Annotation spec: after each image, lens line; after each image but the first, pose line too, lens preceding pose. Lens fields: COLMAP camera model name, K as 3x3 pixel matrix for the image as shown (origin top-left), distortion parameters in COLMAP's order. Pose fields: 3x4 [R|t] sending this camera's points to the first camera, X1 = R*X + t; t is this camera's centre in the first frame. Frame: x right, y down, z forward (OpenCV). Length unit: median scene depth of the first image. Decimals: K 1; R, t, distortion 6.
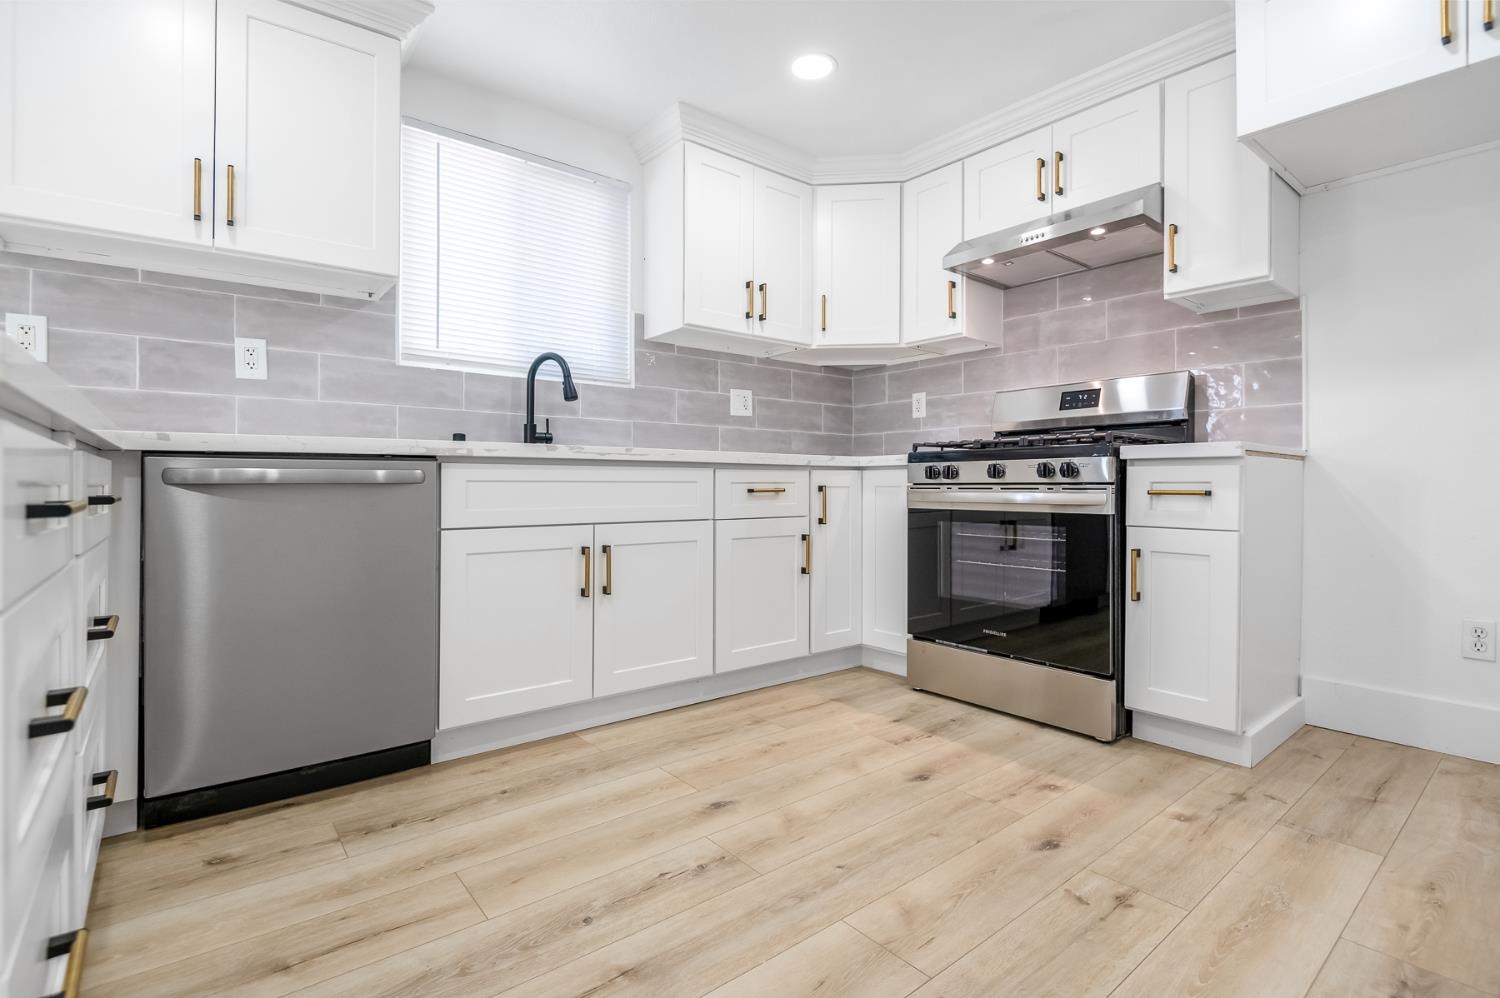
lens RADIAL K [[689.4, 0, 727.8], [0, 689.4, 488.1], [0, 0, 1]] dist [0.001928, -0.019392]
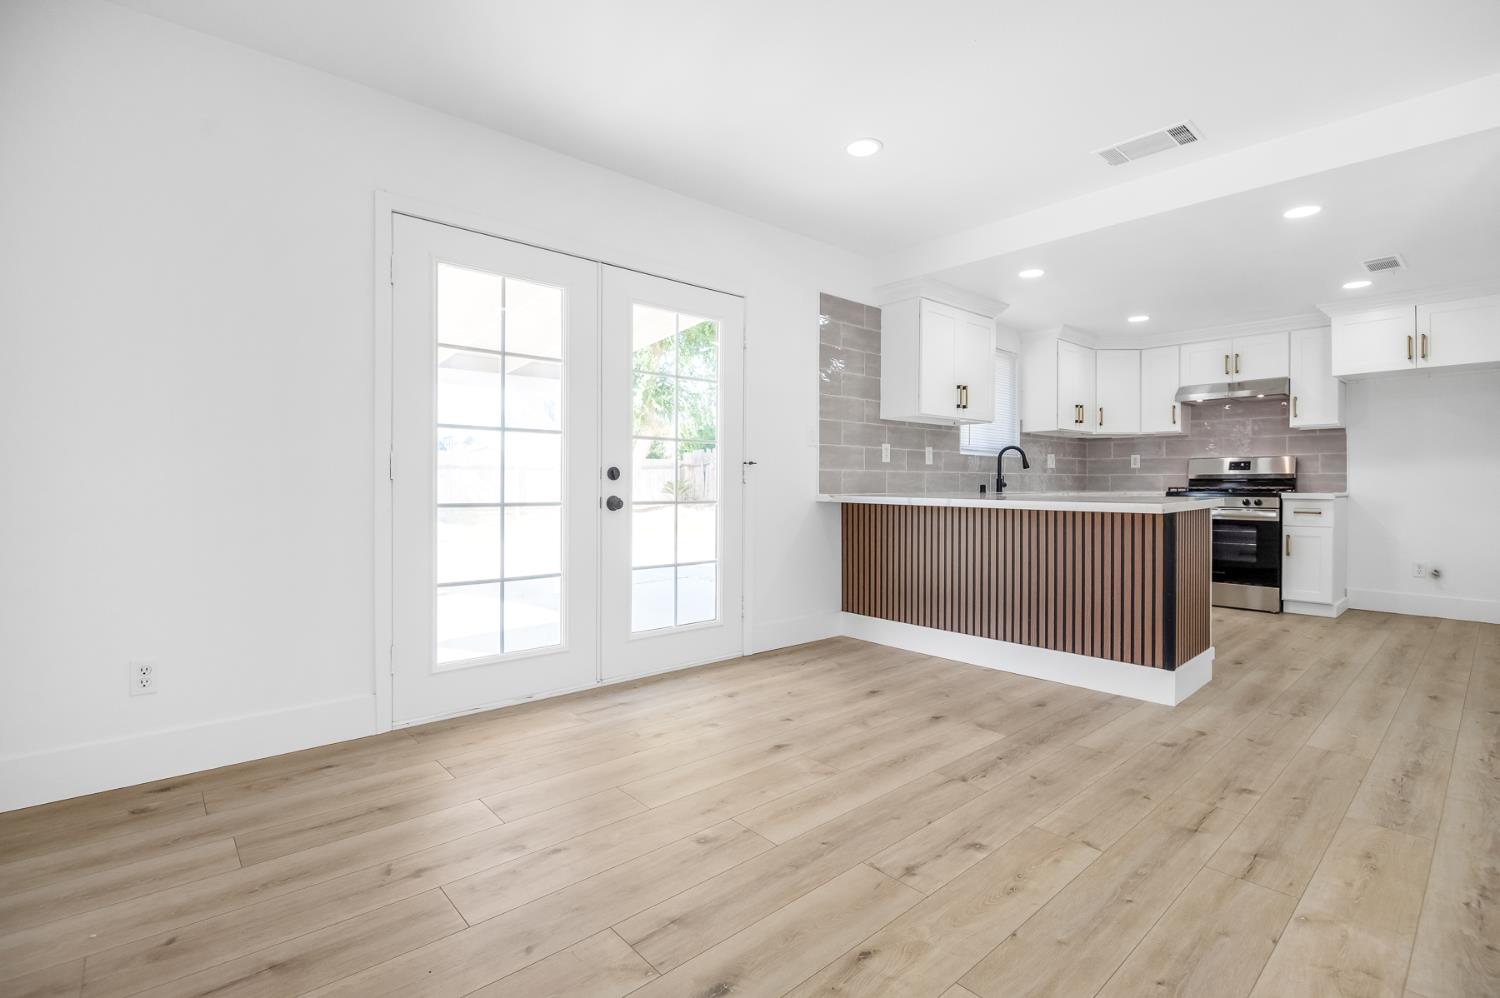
lens RADIAL K [[689.0, 0, 721.6], [0, 689.0, 498.0], [0, 0, 1]] dist [-0.016920, -0.000267]
pose [[0.998579, -0.001997, 0.053248, -1.310146], [0.000995, 0.999822, 0.018822, -0.077408], [-0.053276, -0.018742, 0.998404, -1.113541]]
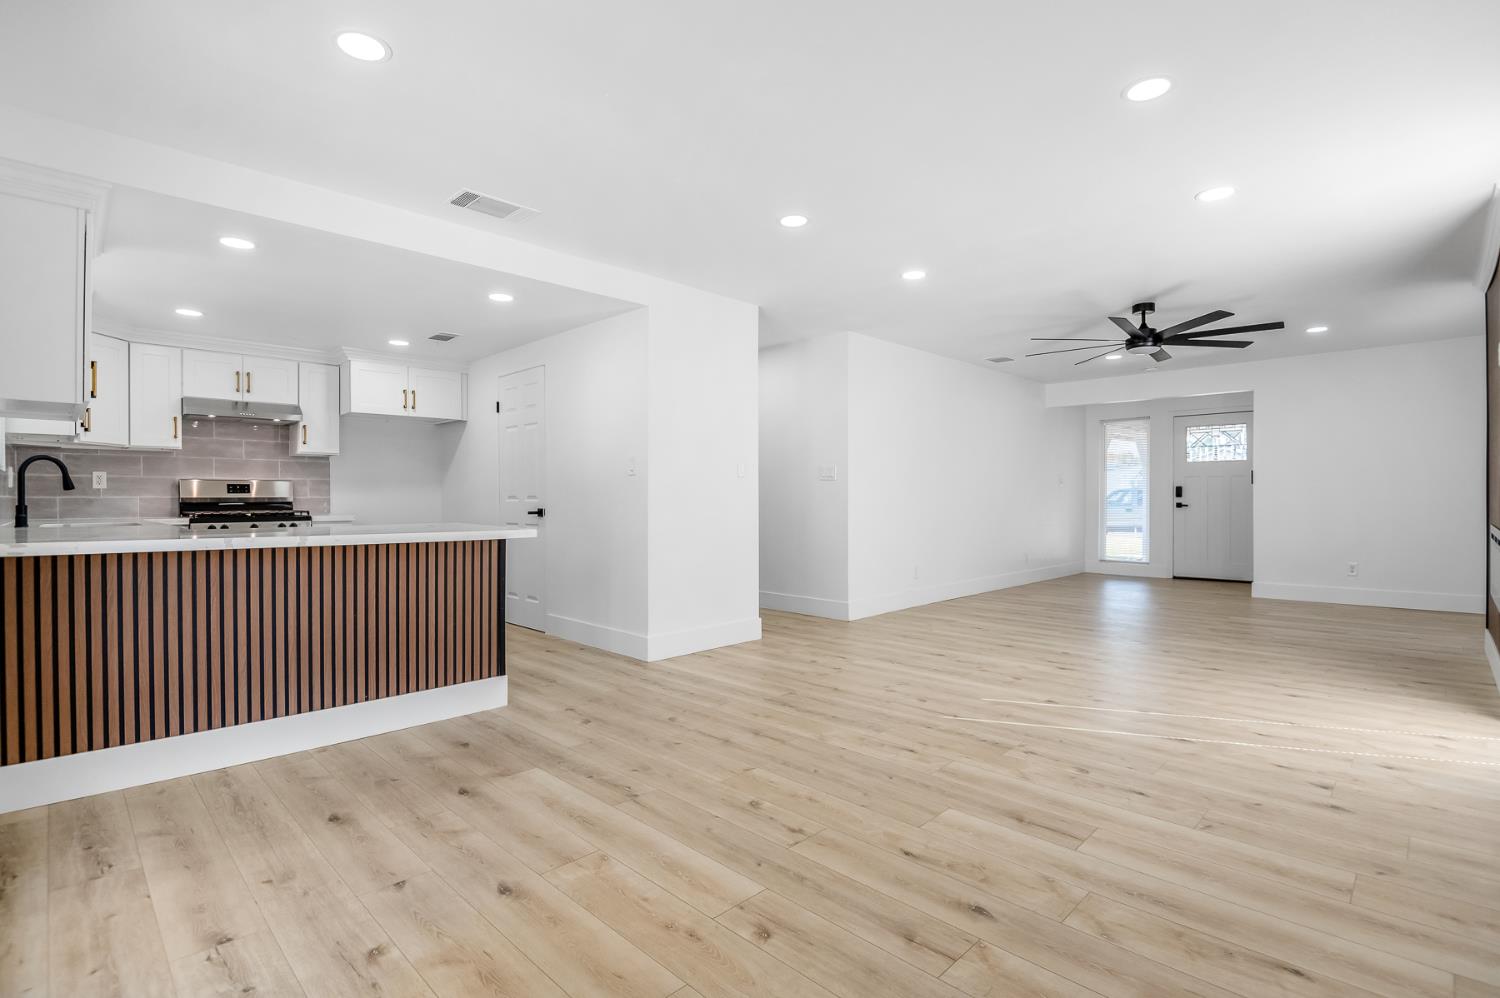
lens RADIAL K [[713.8, 0, 787.2], [0, 713.8, 497.8], [0, 0, 1]] dist [-0.017773, 0.000054]
pose [[-0.162734, -0.000938, 0.986669, -1.971719], [0.005264, 0.999984, 0.001819, -0.106770], [-0.986656, 0.005490, -0.162727, -0.271937]]
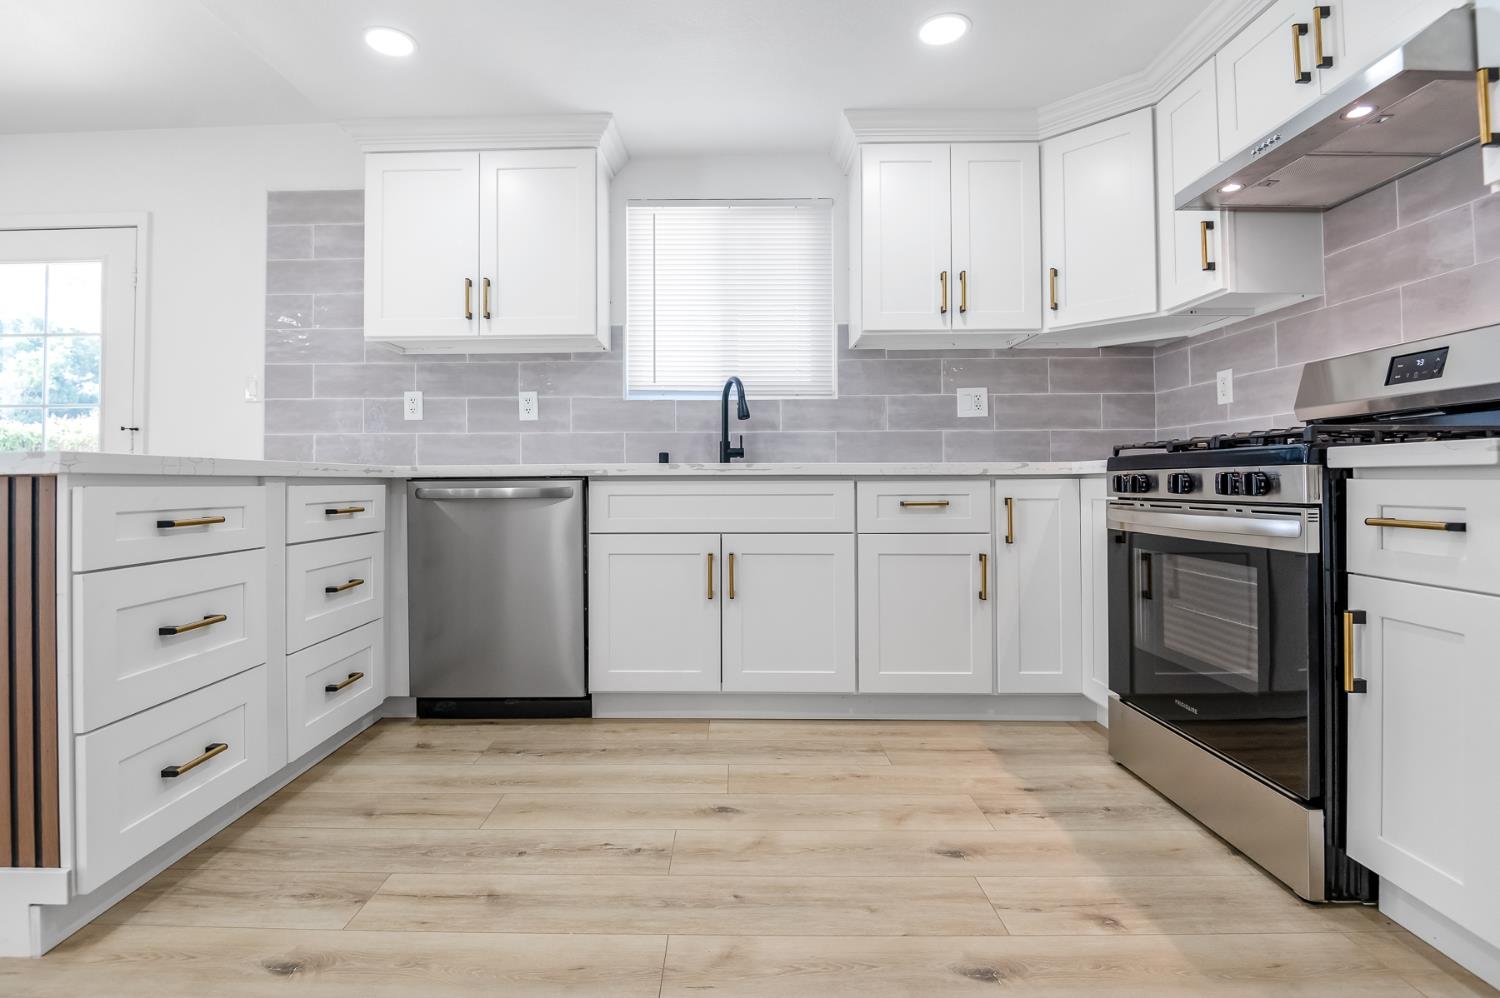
lens RADIAL K [[697.9, 0, 737.0], [0, 697.9, 480.4], [0, 0, 1]] dist [-0.000074, -0.013393]
pose [[0.779845, -0.003909, -0.625961, 0.463463], [0.001222, 0.999988, -0.004722, -0.024062], [0.625972, 0.002918, 0.779840, 0.128955]]
